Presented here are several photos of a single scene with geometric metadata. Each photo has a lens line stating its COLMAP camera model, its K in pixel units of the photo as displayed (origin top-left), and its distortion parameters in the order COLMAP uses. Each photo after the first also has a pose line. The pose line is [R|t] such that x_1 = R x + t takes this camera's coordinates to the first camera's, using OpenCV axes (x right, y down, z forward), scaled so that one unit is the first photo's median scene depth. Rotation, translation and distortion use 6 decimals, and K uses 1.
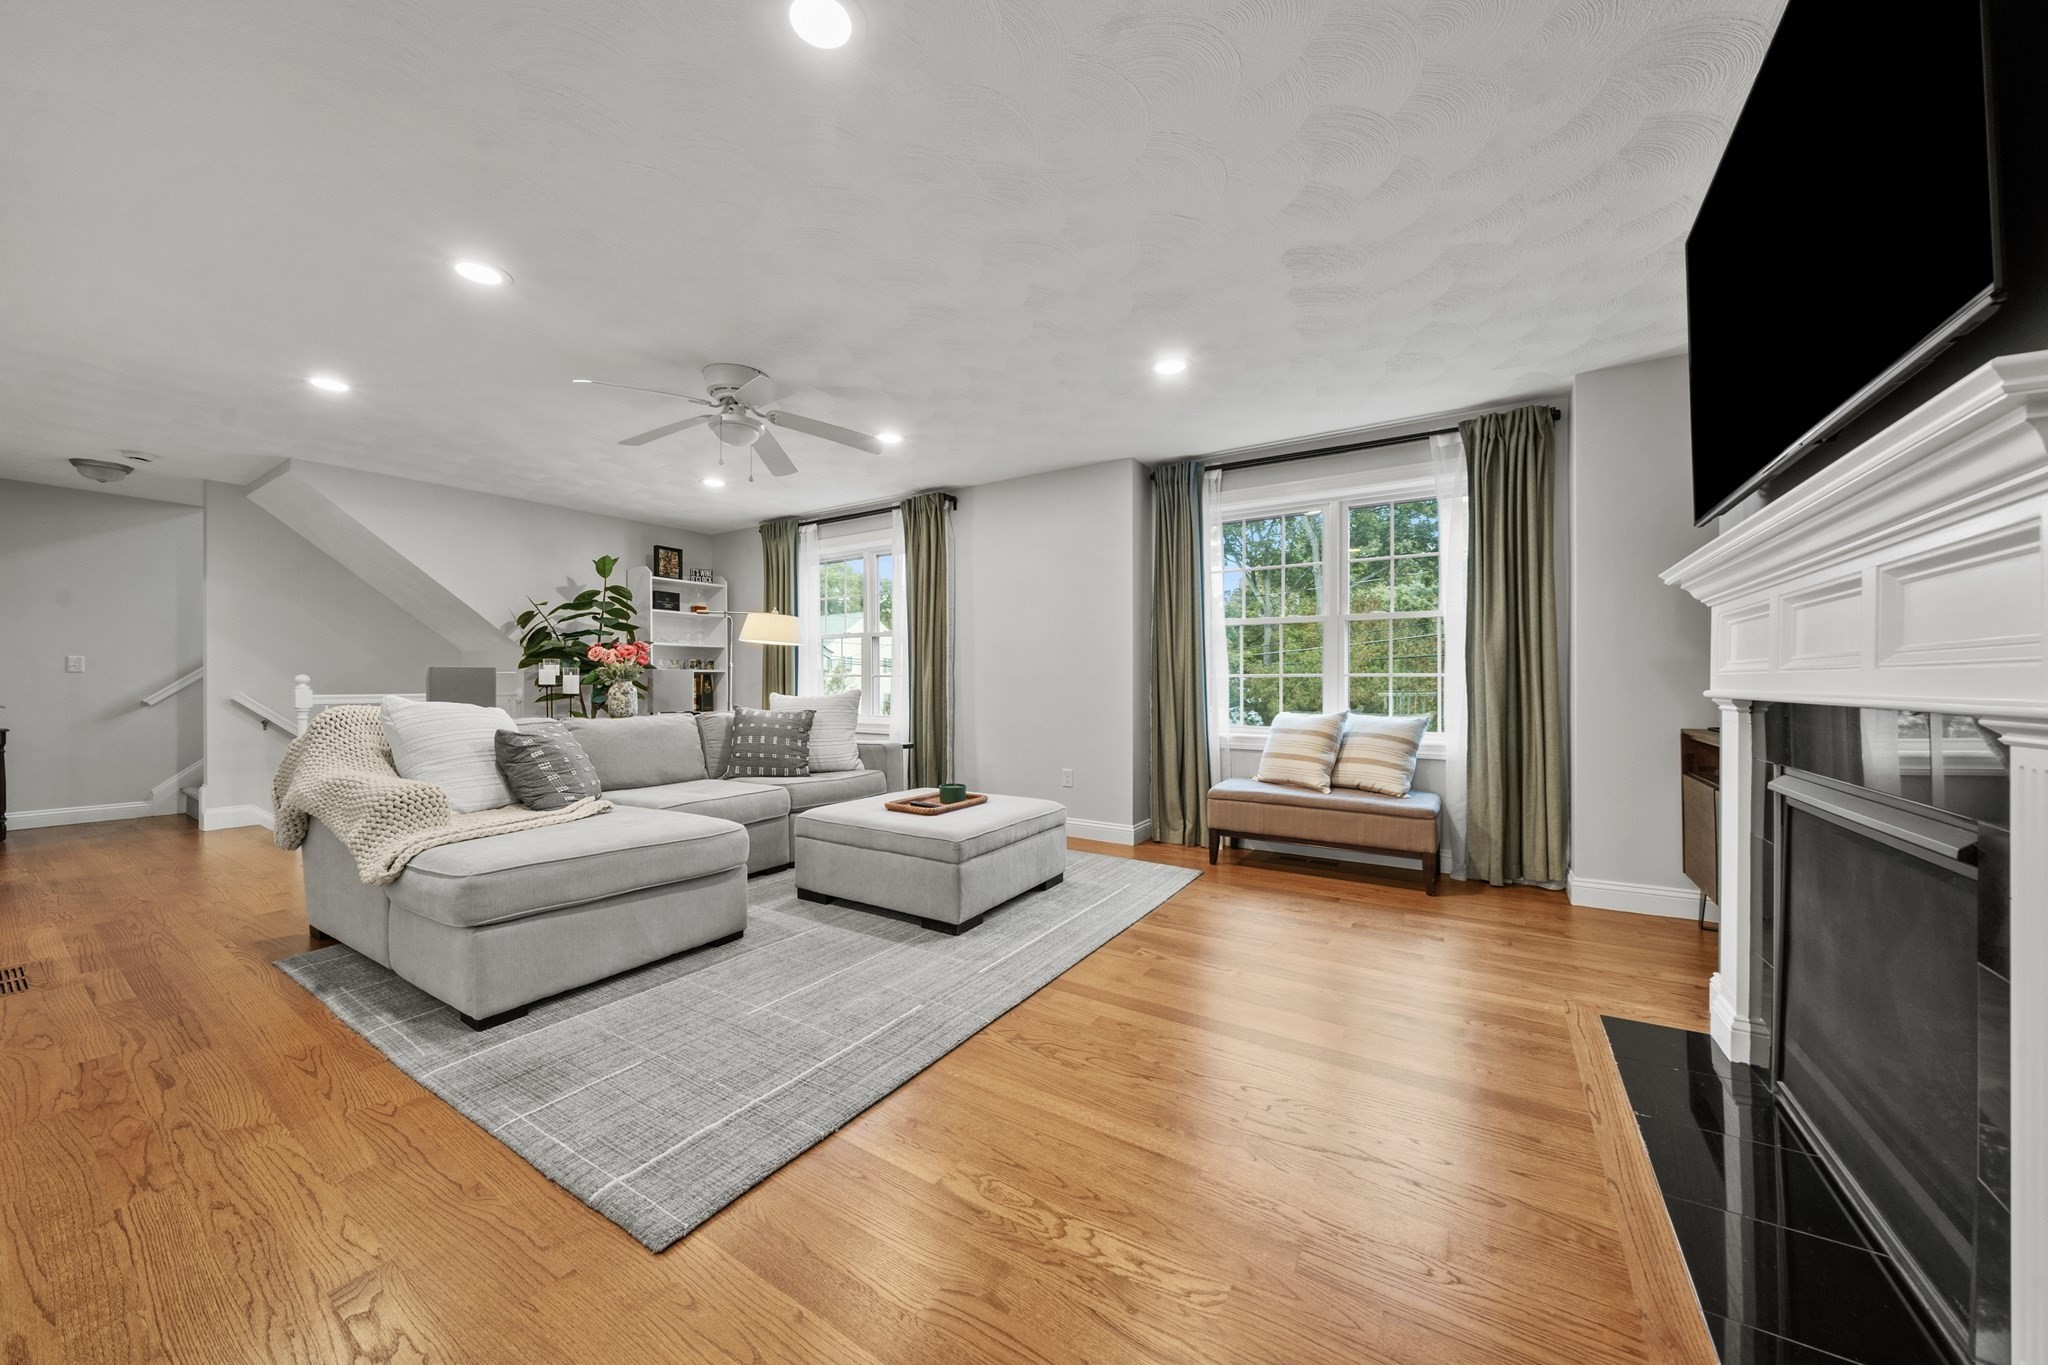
lens RADIAL K [[729.9, 0, 958.6], [0, 729.9, 676.4], [0, 0, 1]] dist [-0.000685, -0.000316]
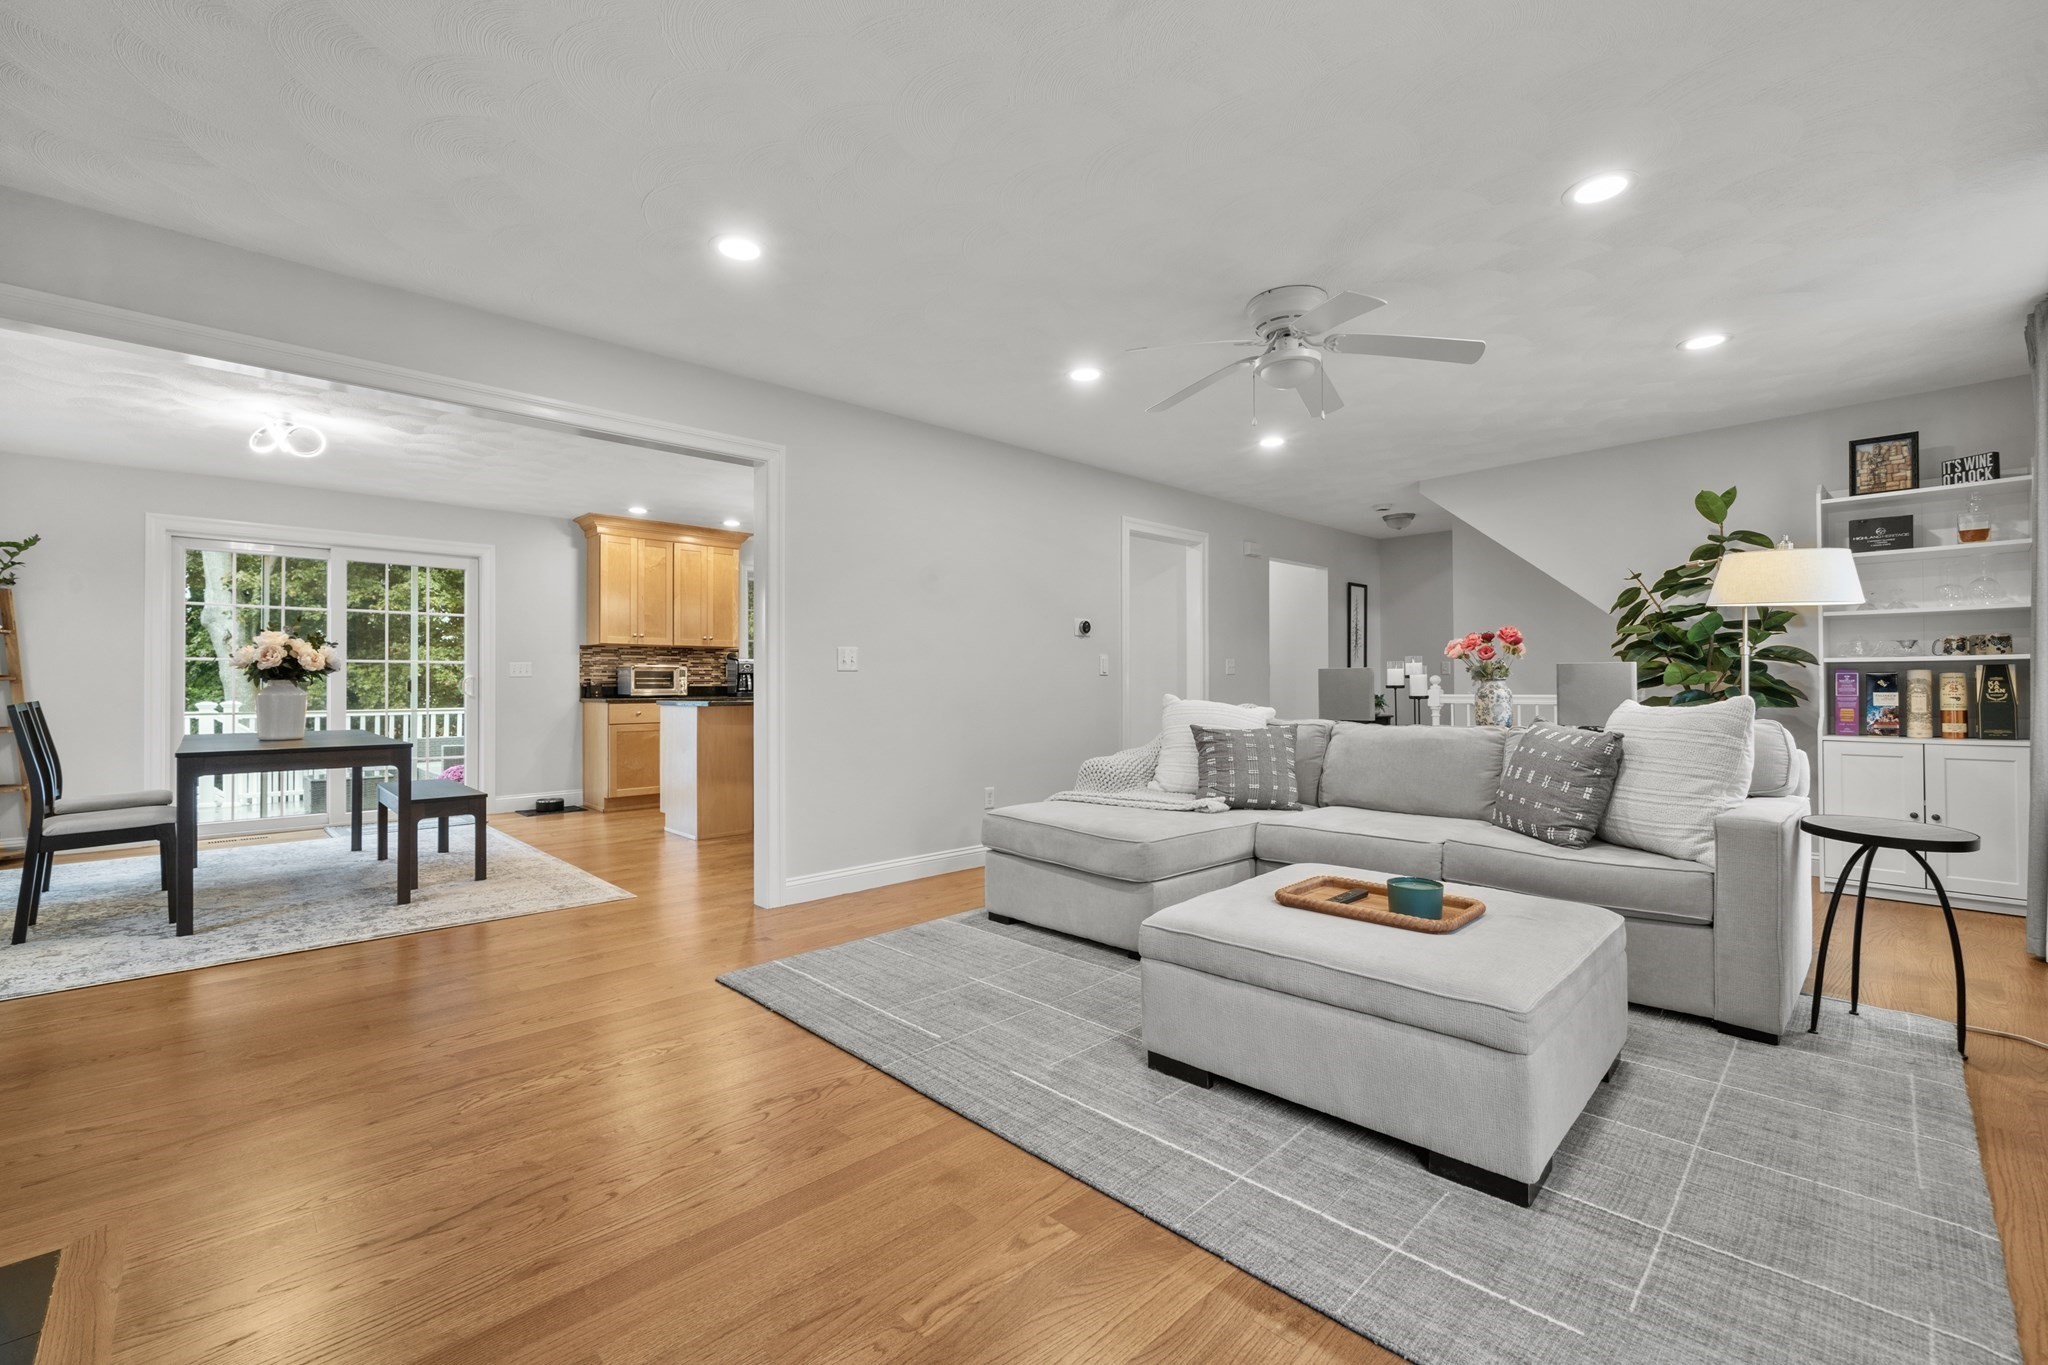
lens RADIAL K [[850.3, 0, 1006.3], [0, 850.3, 677.7], [0, 0, 1]] dist [0.001076, -0.000046]
pose [[-0.183472, -0.006716, -0.983002, 0.805603], [0.012117, 0.999885, -0.009093, 0.007886], [0.982950, -0.013579, -0.183370, 1.048666]]
